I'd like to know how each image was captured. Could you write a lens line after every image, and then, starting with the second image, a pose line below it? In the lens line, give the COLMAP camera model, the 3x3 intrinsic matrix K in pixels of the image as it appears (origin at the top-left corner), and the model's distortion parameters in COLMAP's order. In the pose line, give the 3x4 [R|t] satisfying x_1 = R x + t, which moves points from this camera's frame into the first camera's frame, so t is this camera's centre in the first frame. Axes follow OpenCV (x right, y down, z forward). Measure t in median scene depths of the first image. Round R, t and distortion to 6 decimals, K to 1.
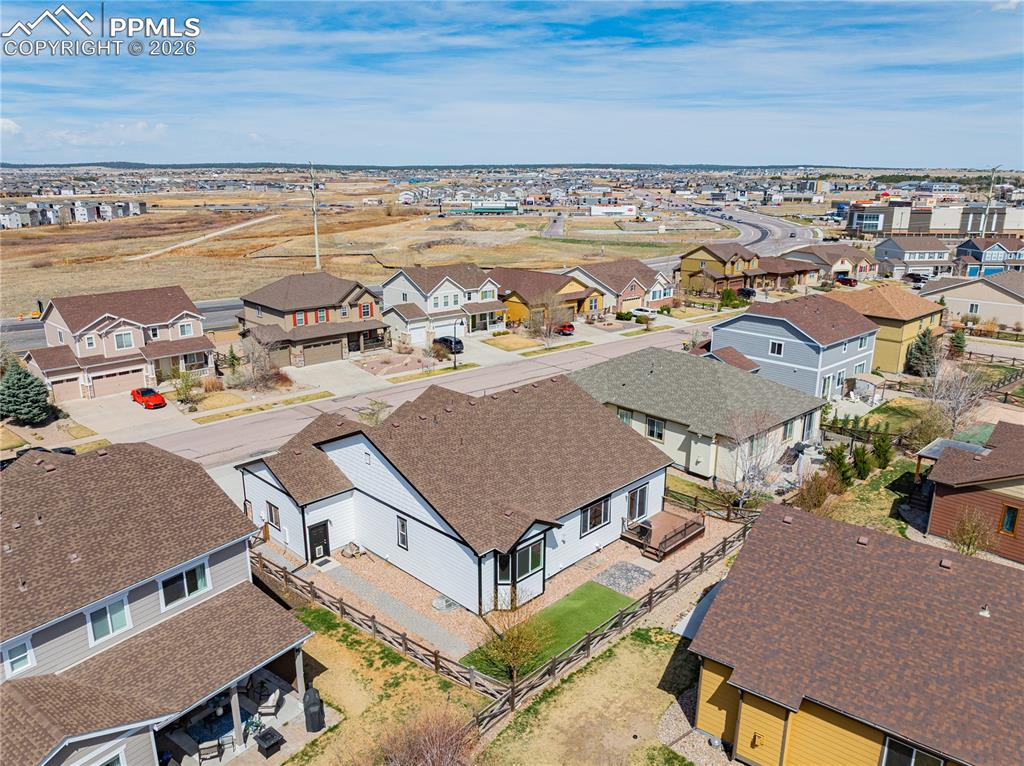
lens RADIAL K [[744.1, 0, 512.0], [0, 744.1, 383.0], [0, 0, 1]] dist [-0.006107, -0.002796]
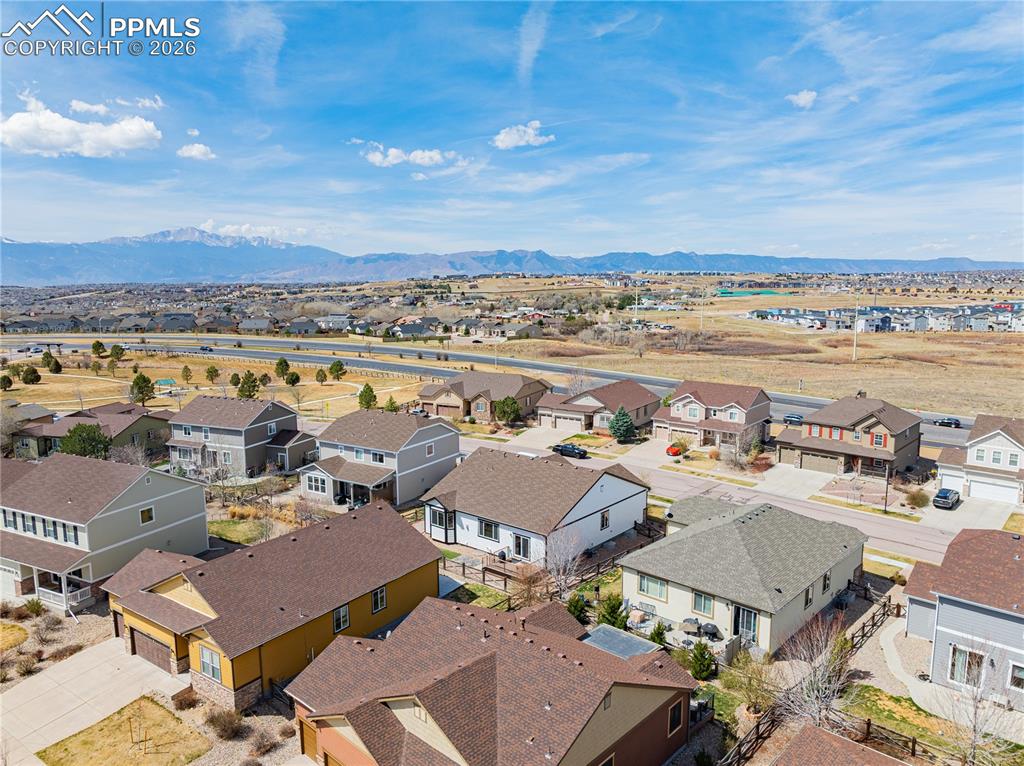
lens RADIAL K [[744.1, 0, 512.0], [0, 744.1, 383.0], [0, 0, 1]] dist [-0.006107, -0.002796]
pose [[0.062752, 0.134881, -0.988873, 0.854225], [-0.264662, 0.957601, 0.113821, -0.167681], [0.962297, 0.254574, 0.095789, 0.407429]]
